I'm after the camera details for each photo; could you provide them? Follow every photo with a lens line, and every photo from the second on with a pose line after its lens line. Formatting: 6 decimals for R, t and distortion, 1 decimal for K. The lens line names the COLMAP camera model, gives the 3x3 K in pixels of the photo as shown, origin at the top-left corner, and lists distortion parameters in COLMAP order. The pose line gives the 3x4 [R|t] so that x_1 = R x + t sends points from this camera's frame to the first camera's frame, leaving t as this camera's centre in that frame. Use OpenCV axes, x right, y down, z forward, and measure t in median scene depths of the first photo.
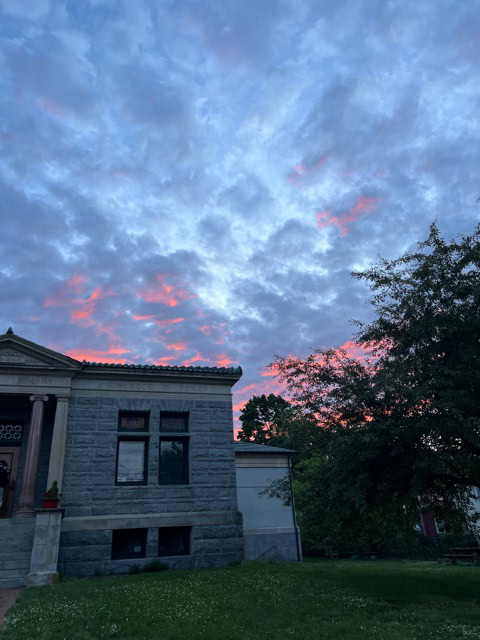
lens RADIAL K [[482.2, 0, 240.0], [0, 482.2, 320.0], [0, 0, 1]] dist [0.013761, -0.000579]
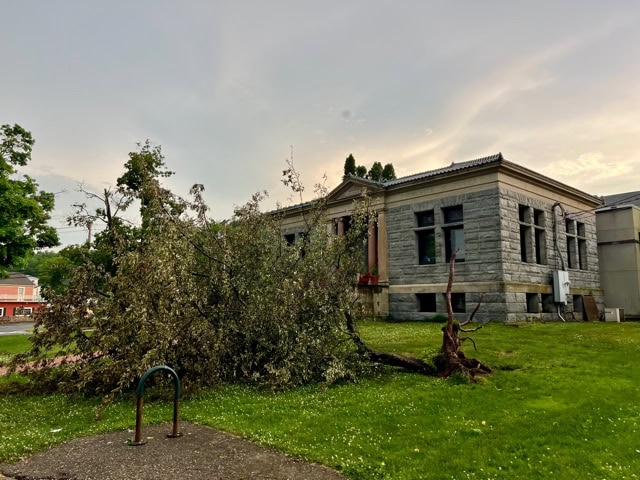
lens RADIAL K [[482.2, 0, 305.5], [0, 482.2, 241.3], [0, 0, 1]] dist [0.013761, -0.000579]
pose [[0.409512, -0.067457, -0.909807, 0.903646], [0.361361, 0.927689, 0.093869, 0.025450], [0.837686, -0.367209, 0.404277, 0.175218]]
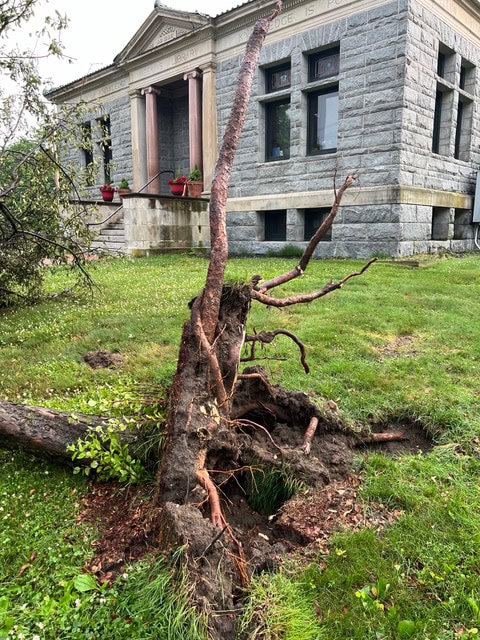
lens RADIAL K [[482.2, 0, 240.0], [0, 482.2, 320.0], [0, 0, 1]] dist [0.013761, -0.000579]
pose [[0.495225, 0.198295, -0.845832, 0.501493], [0.347202, 0.847296, 0.401922, 0.221374], [0.796368, -0.492716, 0.350754, 0.531474]]
